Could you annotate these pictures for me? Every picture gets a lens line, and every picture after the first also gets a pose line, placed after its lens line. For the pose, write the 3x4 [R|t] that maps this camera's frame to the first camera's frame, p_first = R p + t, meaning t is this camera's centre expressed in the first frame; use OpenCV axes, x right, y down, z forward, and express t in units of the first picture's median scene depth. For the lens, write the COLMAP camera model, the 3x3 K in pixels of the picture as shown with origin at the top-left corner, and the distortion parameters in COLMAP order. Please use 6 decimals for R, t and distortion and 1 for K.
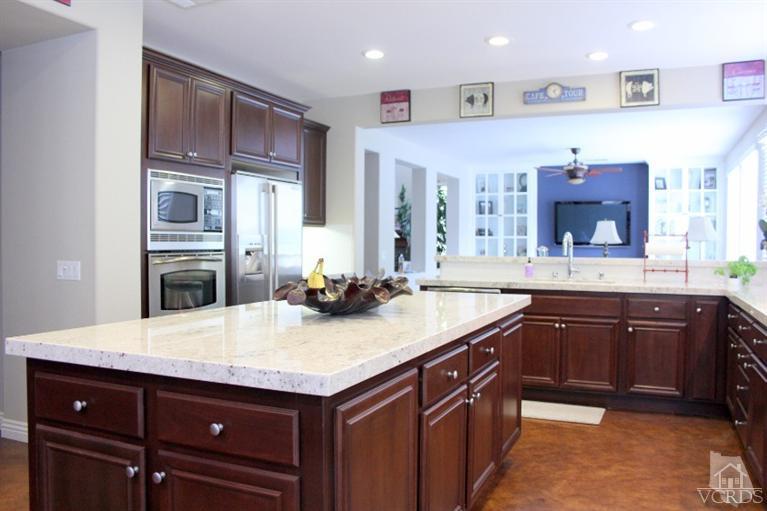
lens RADIAL K [[674.5, 0, 390.6], [0, 674.5, 253.0], [0, 0, 1]] dist [-0.118954, 0.039642]
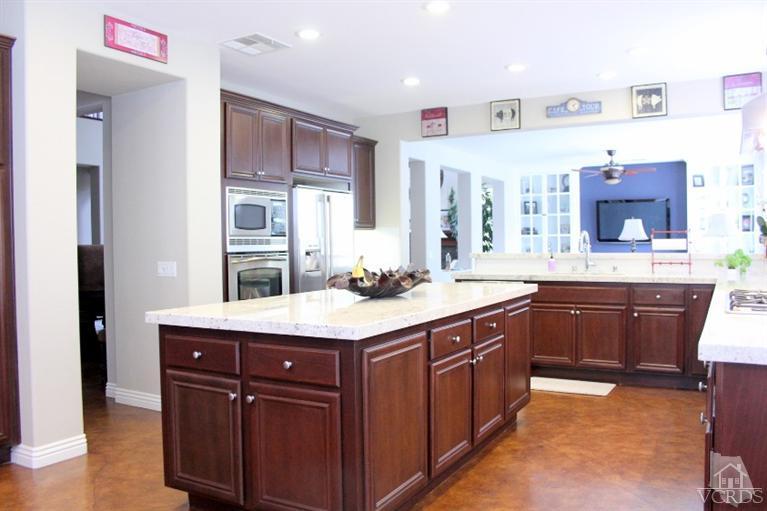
lens RADIAL K [[674.5, 0, 380.2], [0, 674.5, 254.5], [0, 0, 1]] dist [-0.118954, 0.039642]
pose [[0.994482, -0.015885, -0.103698, 0.041985], [0.016089, 0.999870, 0.001129, 0.002634], [0.103667, -0.002791, 0.994608, -0.188182]]
